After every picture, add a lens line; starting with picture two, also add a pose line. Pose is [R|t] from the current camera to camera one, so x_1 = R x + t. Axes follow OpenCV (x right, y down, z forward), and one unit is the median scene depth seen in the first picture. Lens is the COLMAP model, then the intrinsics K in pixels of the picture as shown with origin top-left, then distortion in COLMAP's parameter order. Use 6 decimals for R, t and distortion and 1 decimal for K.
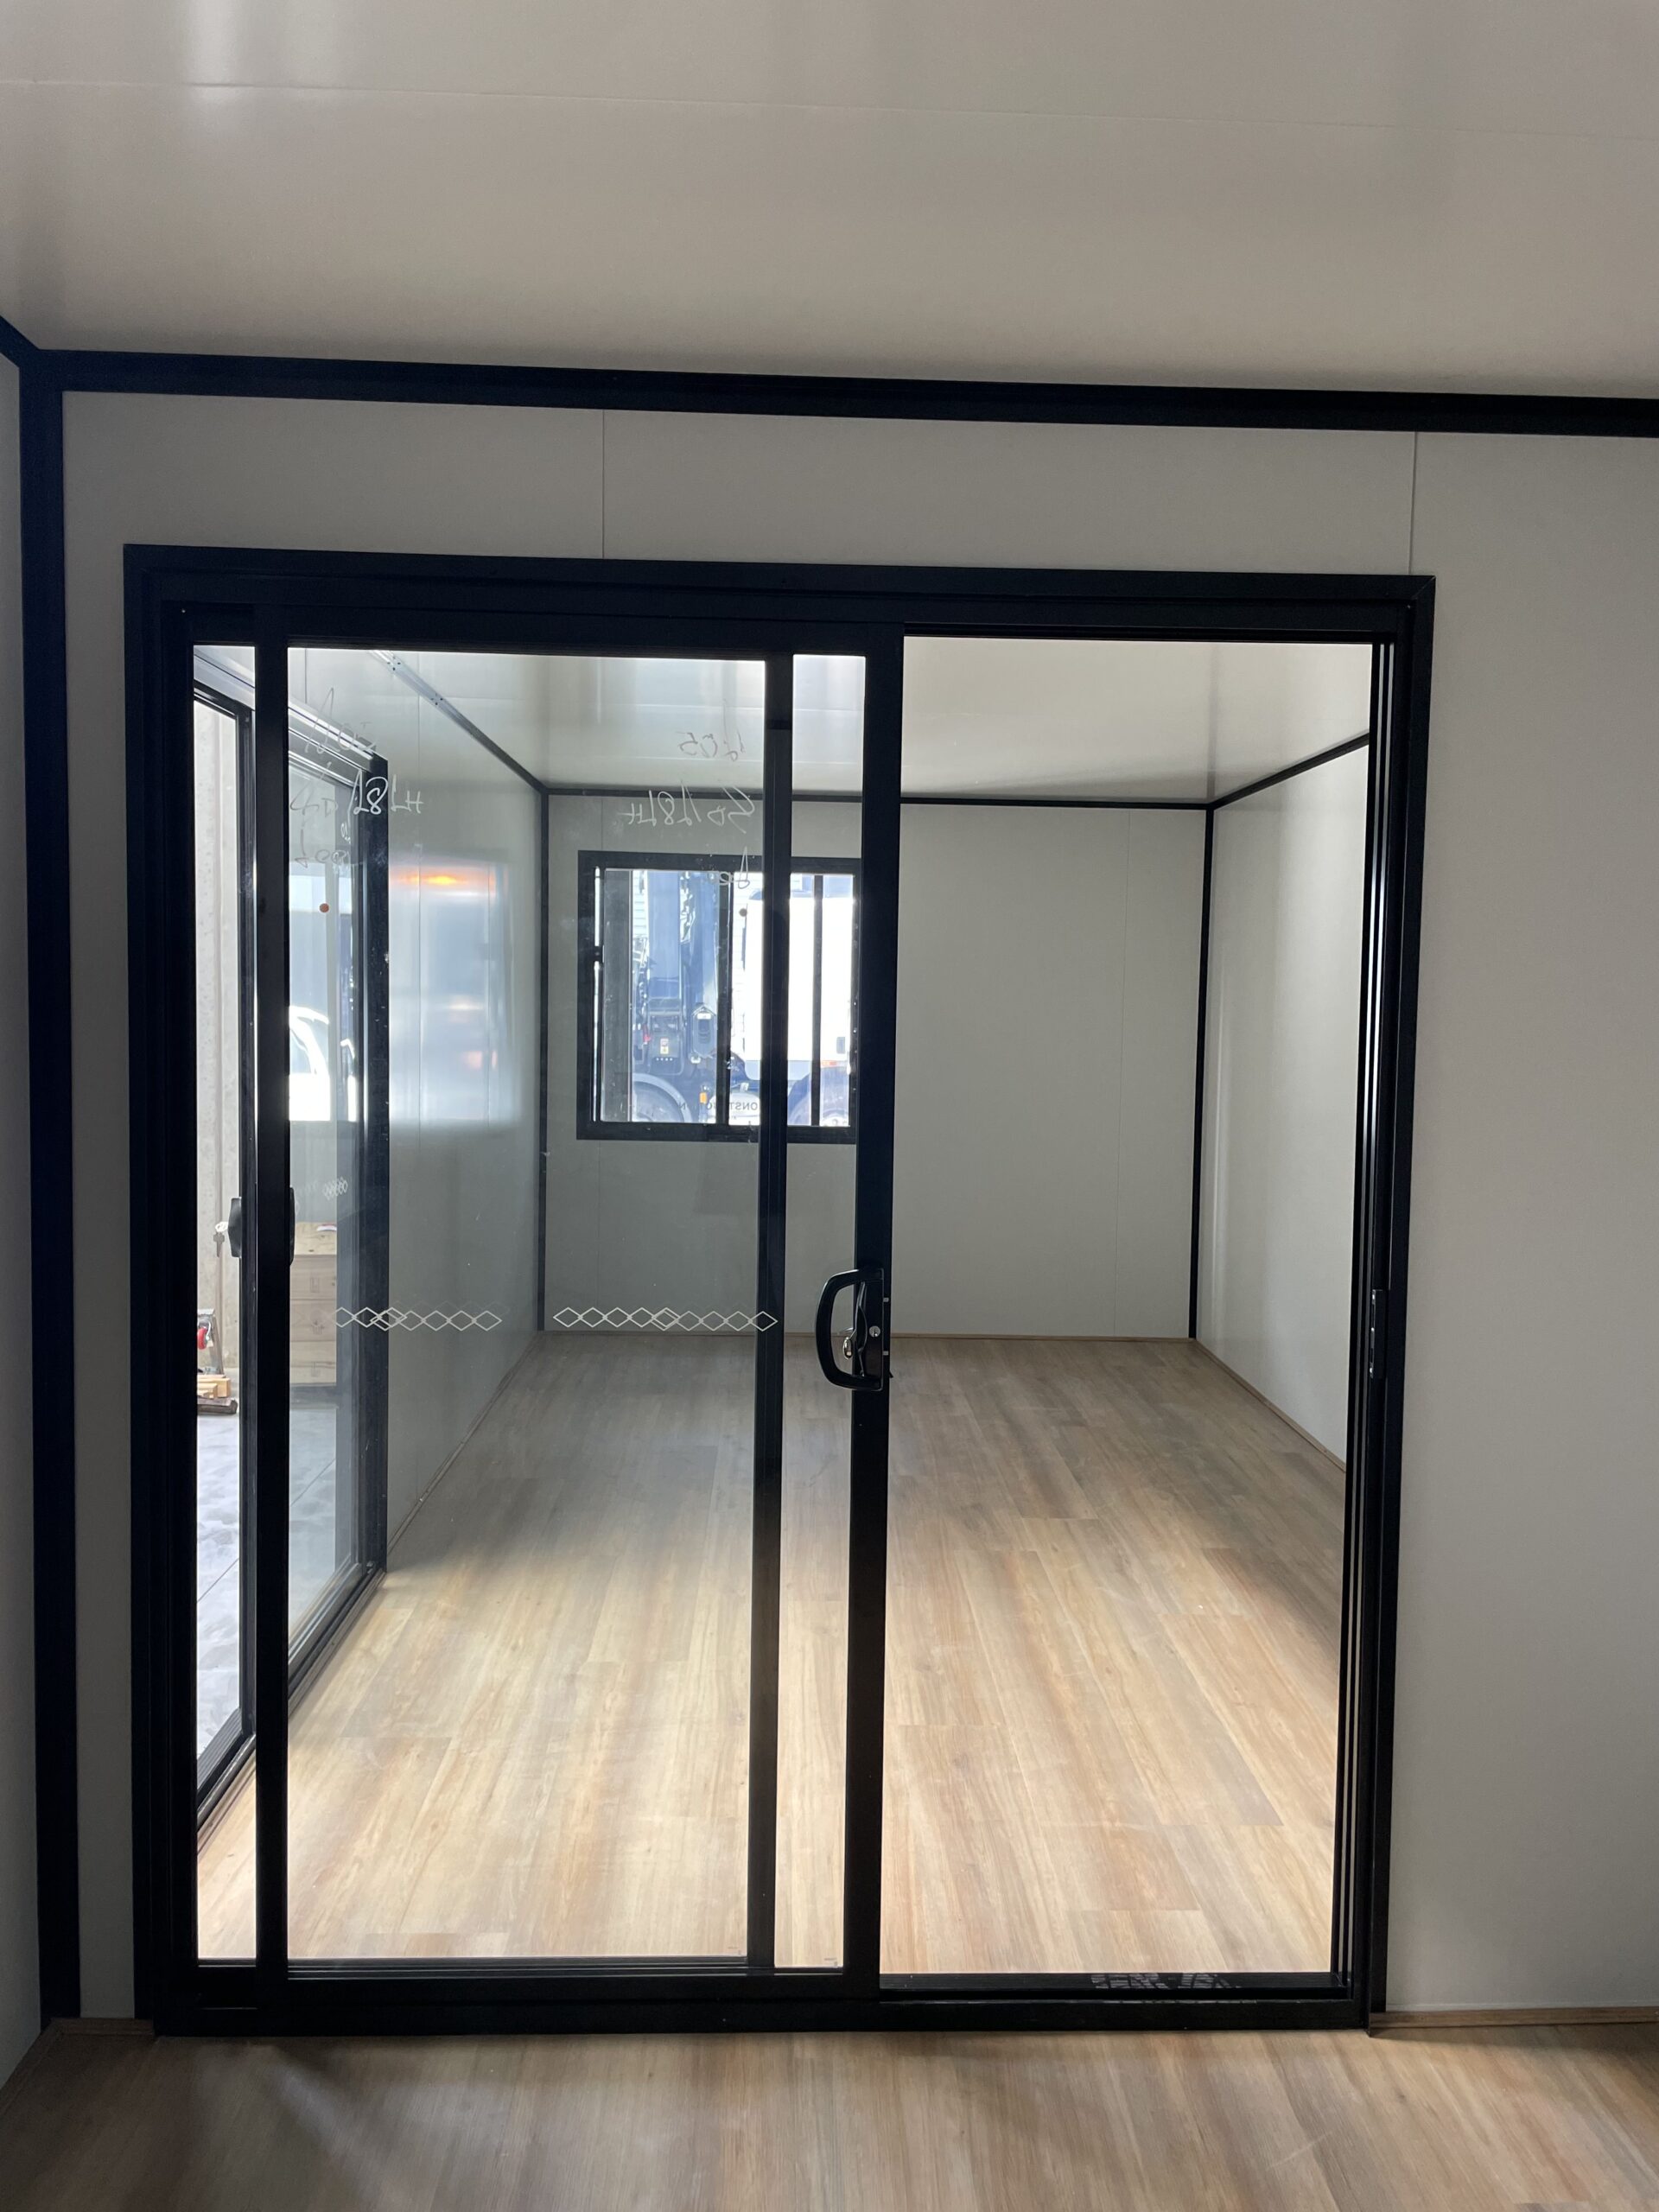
lens RADIAL K [[1679.3, 0, 855.0], [0, 1679.3, 1107.9], [0, 0, 1]] dist [0.084116, -0.122580]
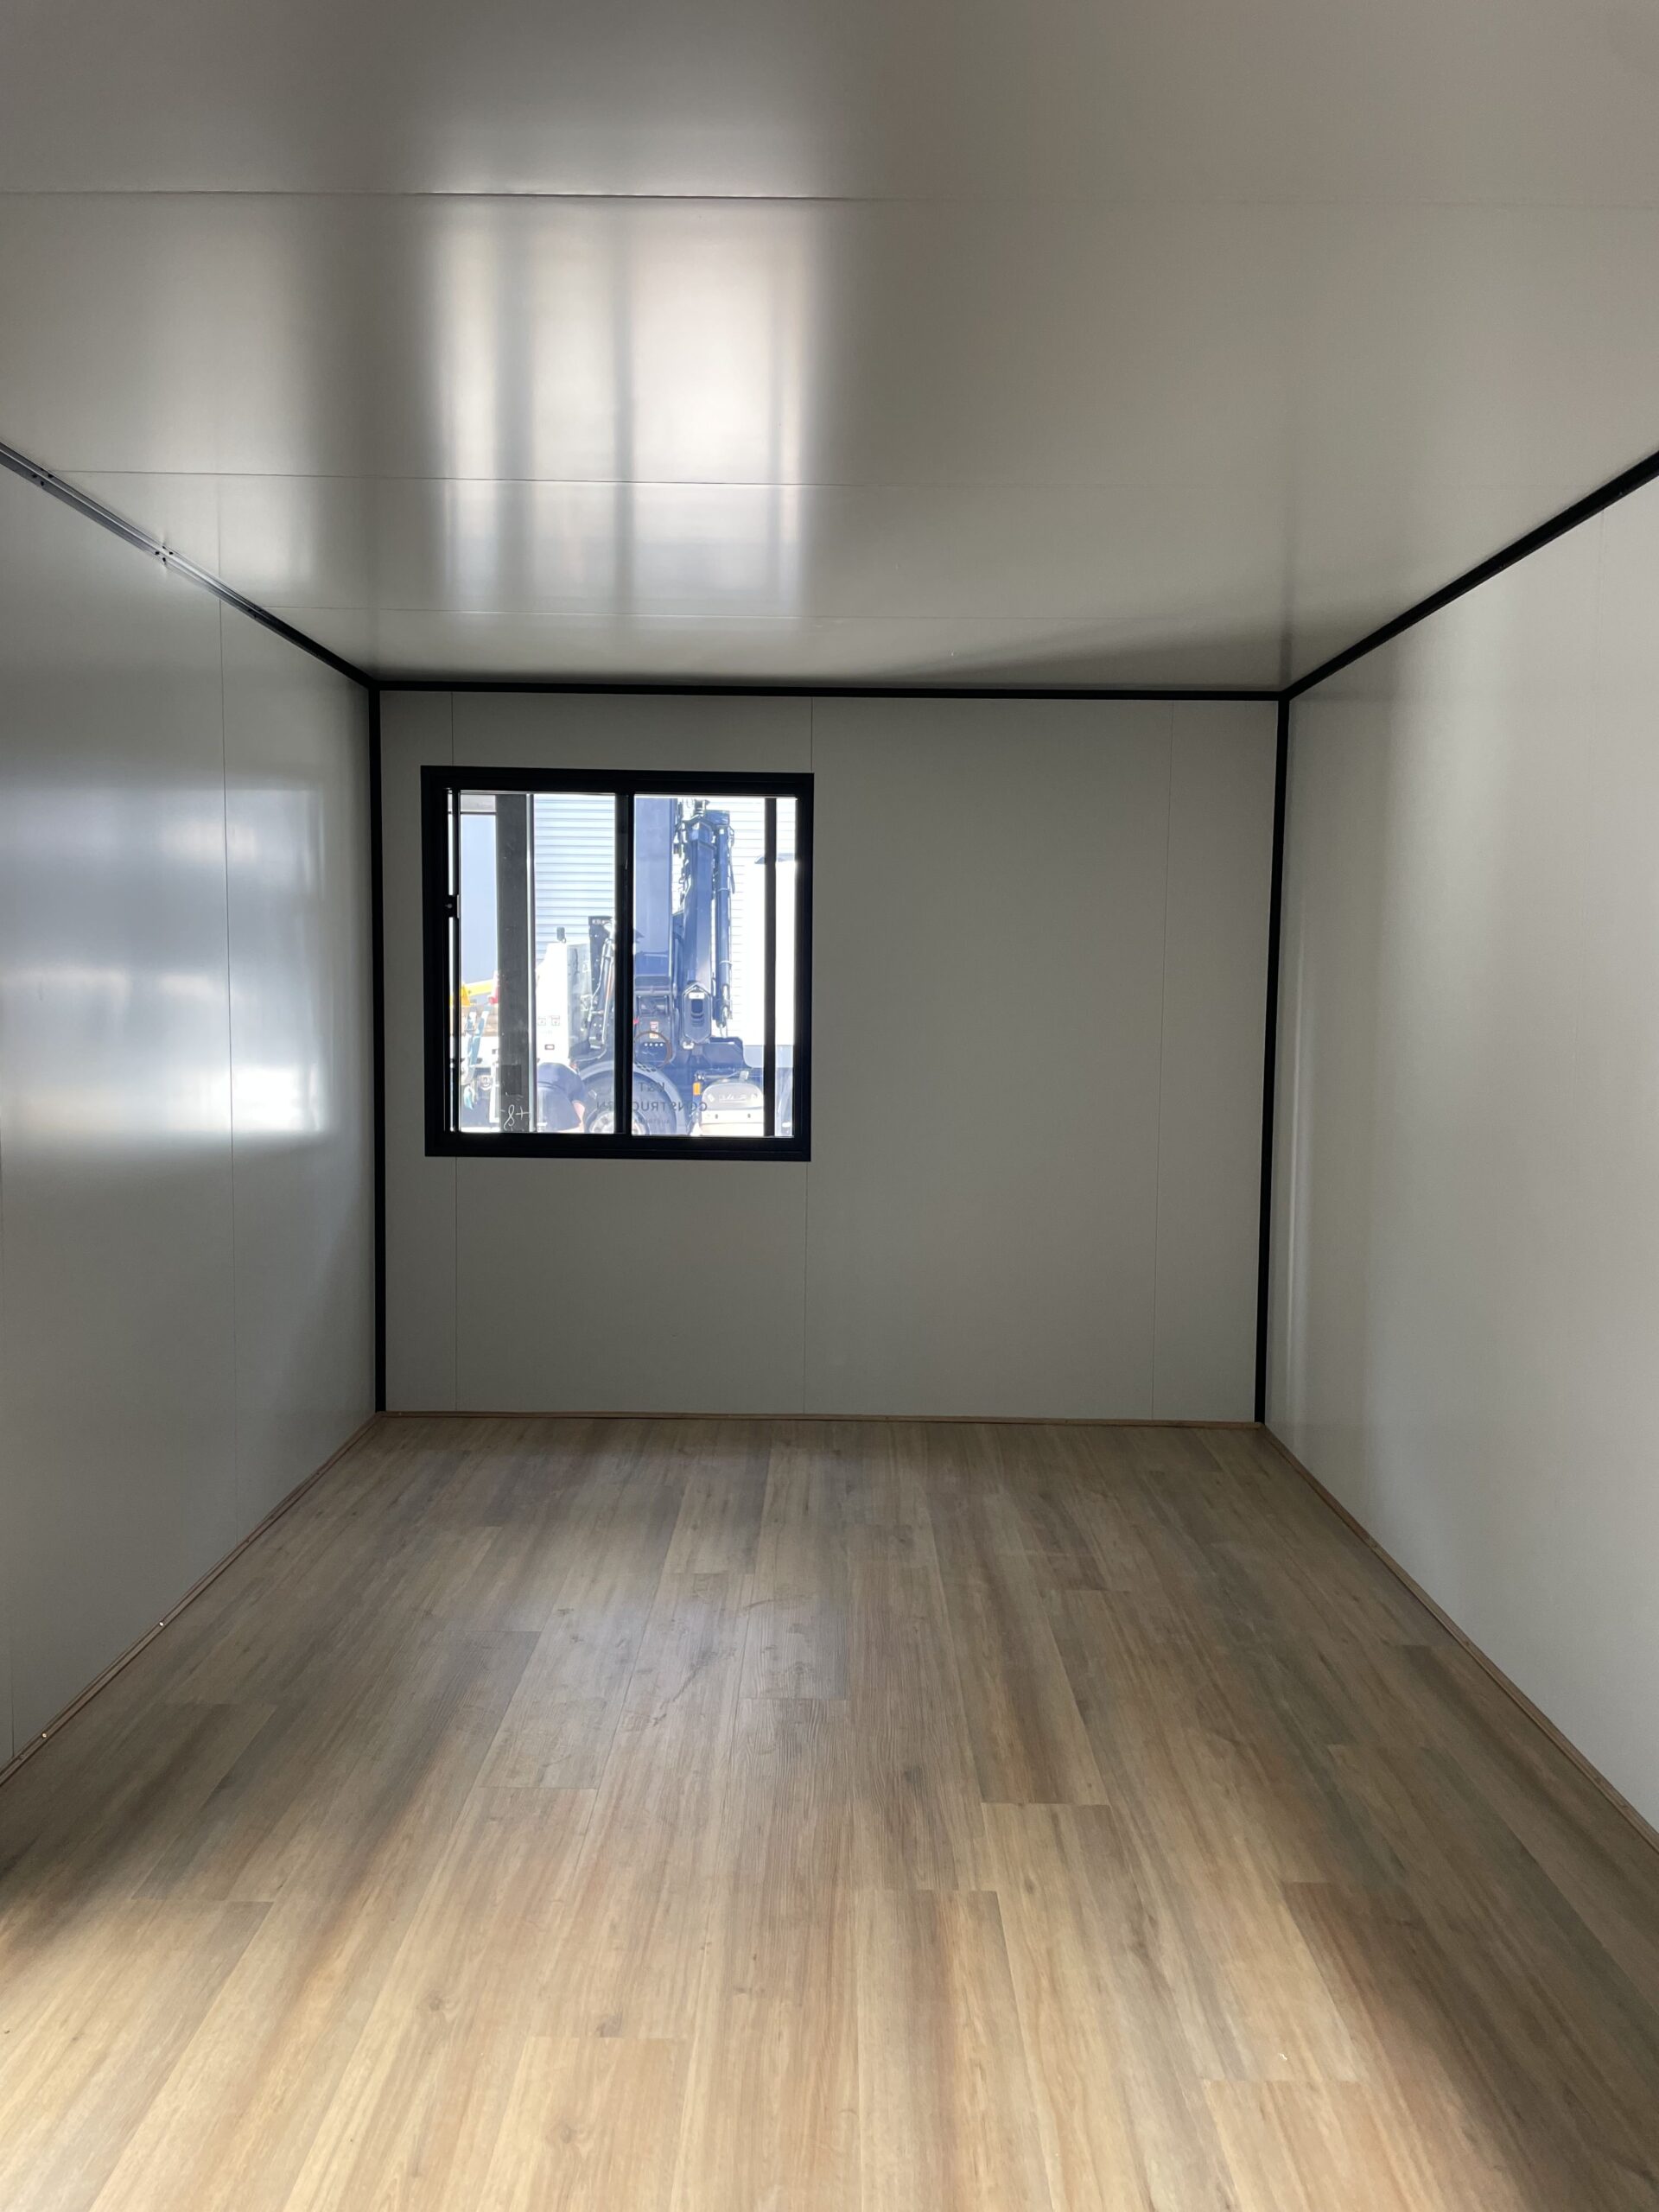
lens RADIAL K [[1679.3, 0, 855.0], [0, 1679.3, 1107.9], [0, 0, 1]] dist [0.084116, -0.122580]
pose [[0.999407, -0.002291, -0.034347, 0.067293], [0.002626, 0.999949, 0.009712, -0.011996], [0.034323, -0.009796, 0.999363, 0.352571]]
